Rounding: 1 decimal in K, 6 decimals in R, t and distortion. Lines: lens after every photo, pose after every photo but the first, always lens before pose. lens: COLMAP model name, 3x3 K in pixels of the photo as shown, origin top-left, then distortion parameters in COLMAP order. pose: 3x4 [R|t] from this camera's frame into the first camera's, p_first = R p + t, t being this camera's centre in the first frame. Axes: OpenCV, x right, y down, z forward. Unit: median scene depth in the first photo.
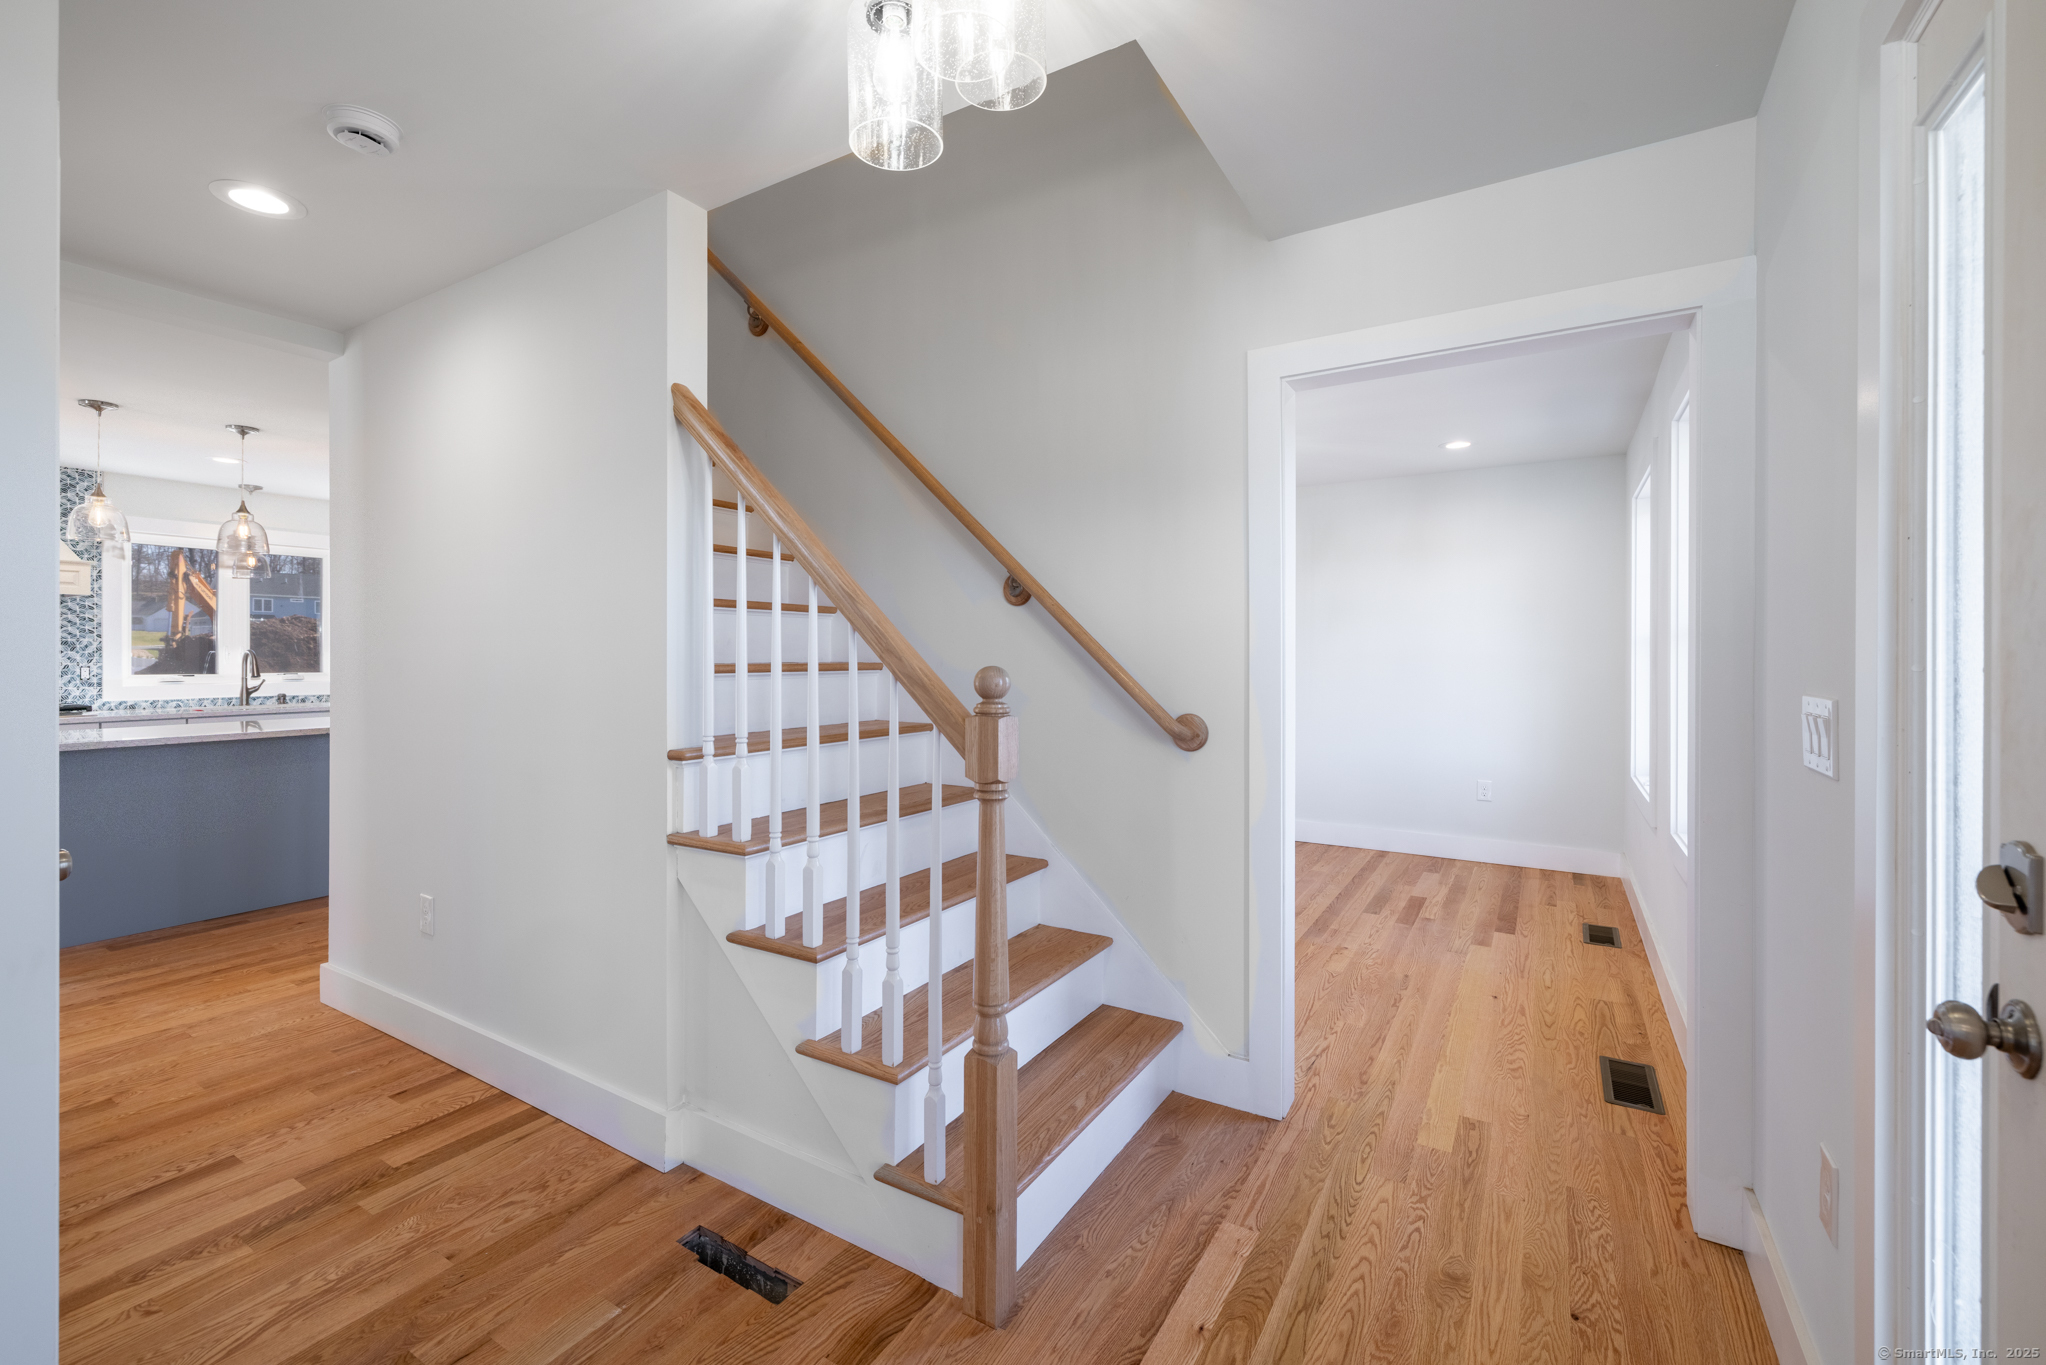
lens RADIAL K [[858.6, 0, 1021.4], [0, 858.6, 649.6], [0, 0, 1]] dist [0.000509, 0.000004]
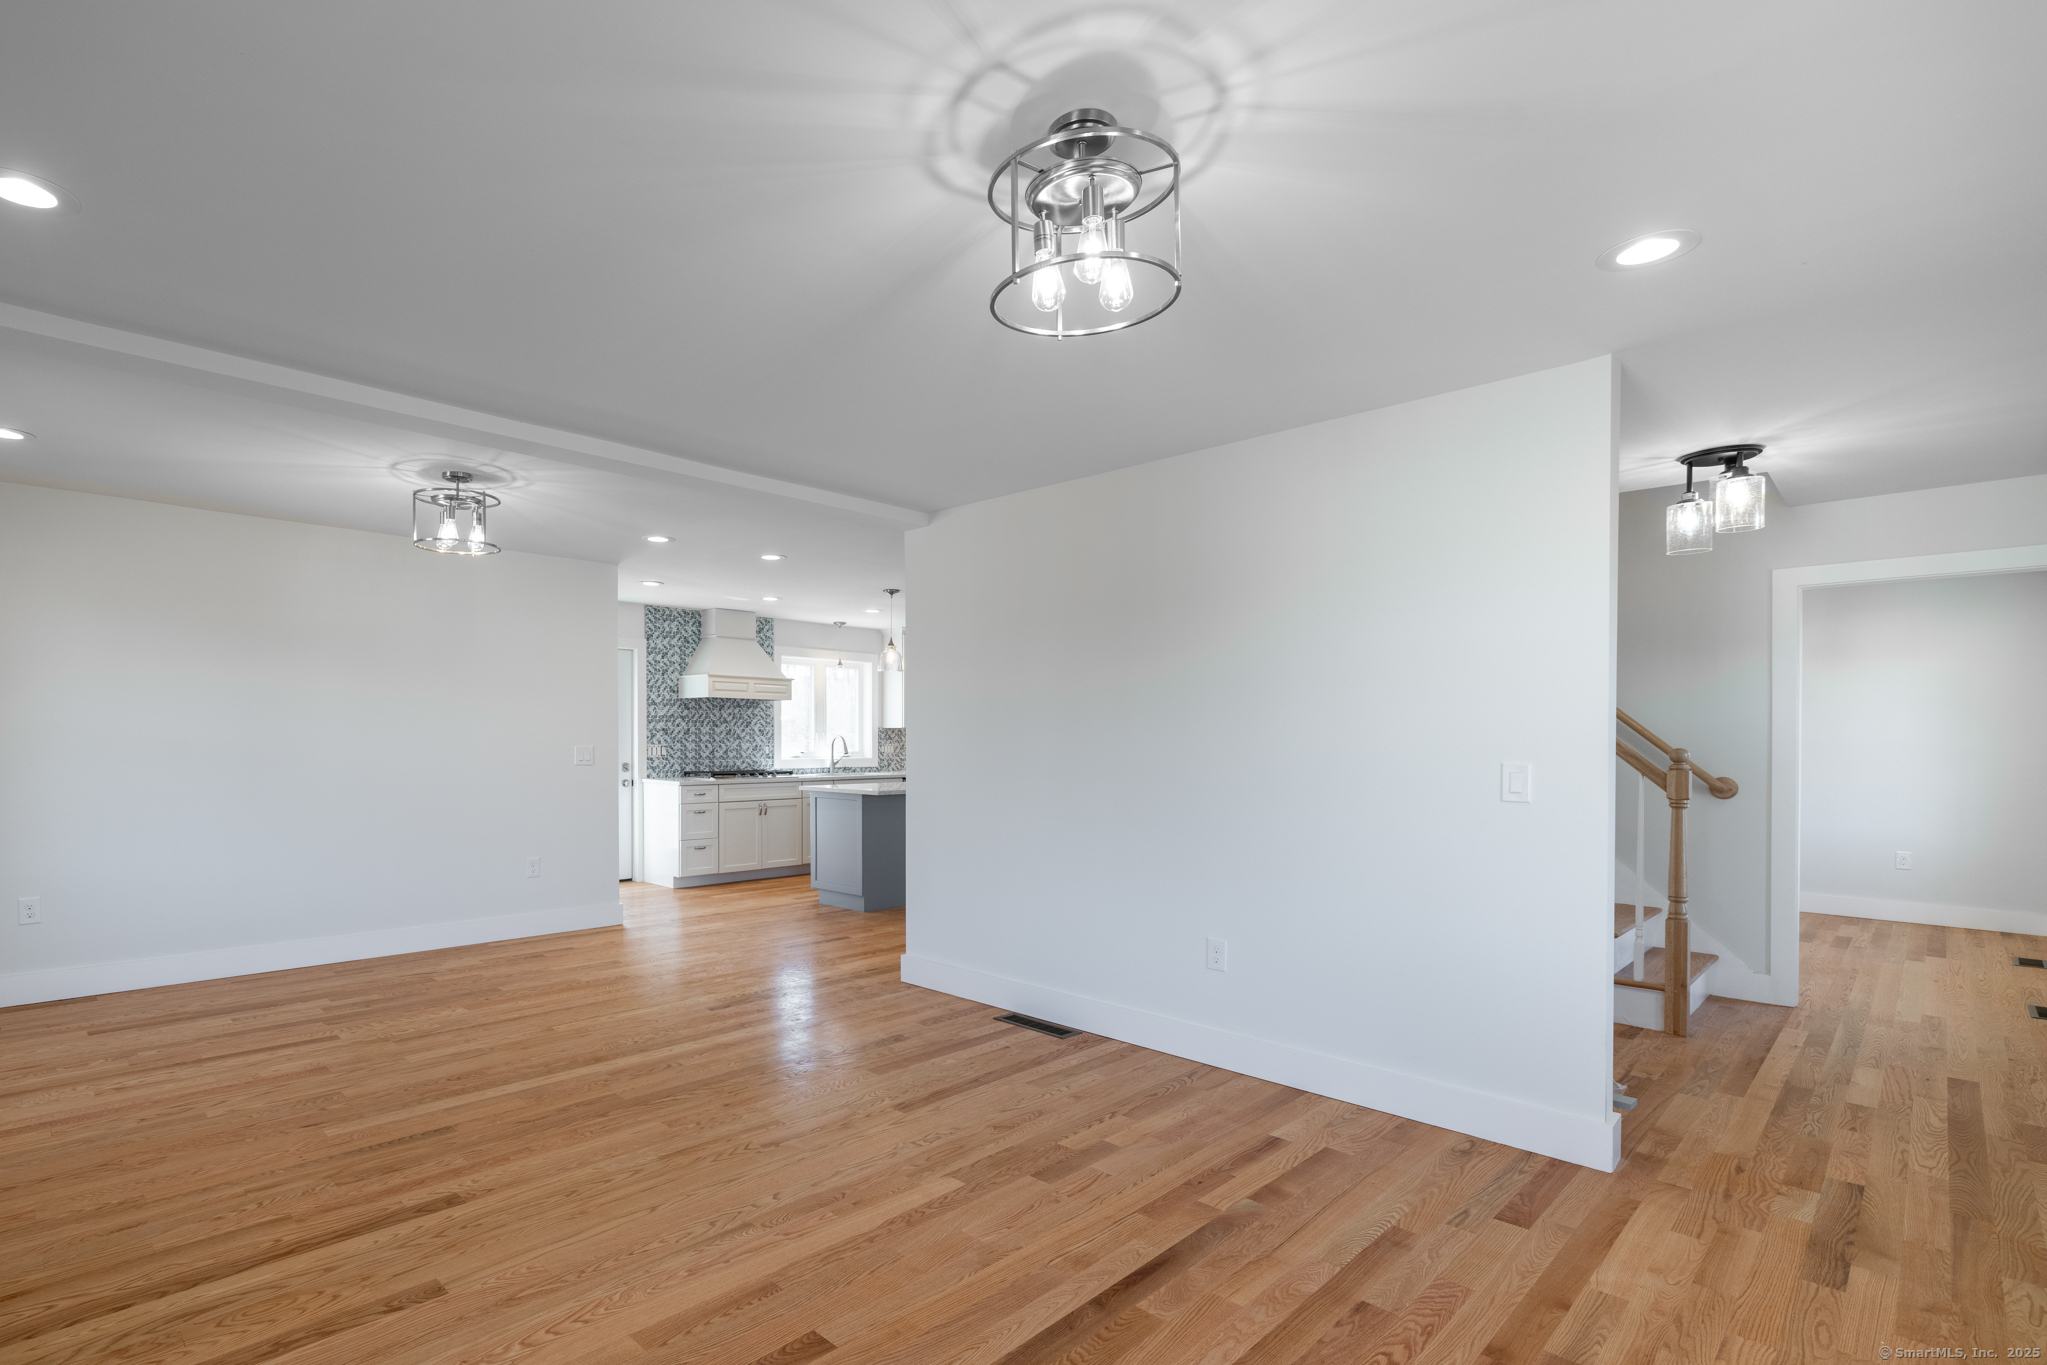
lens RADIAL K [[887.9, 0, 978.9], [0, 887.9, 734.0], [0, 0, 1]] dist [0.000179, -0.000210]
pose [[0.961030, 0.002193, -0.276437, -0.720974], [-0.001805, 0.999997, 0.001660, -0.012262], [0.276440, -0.001096, 0.961031, -1.087321]]
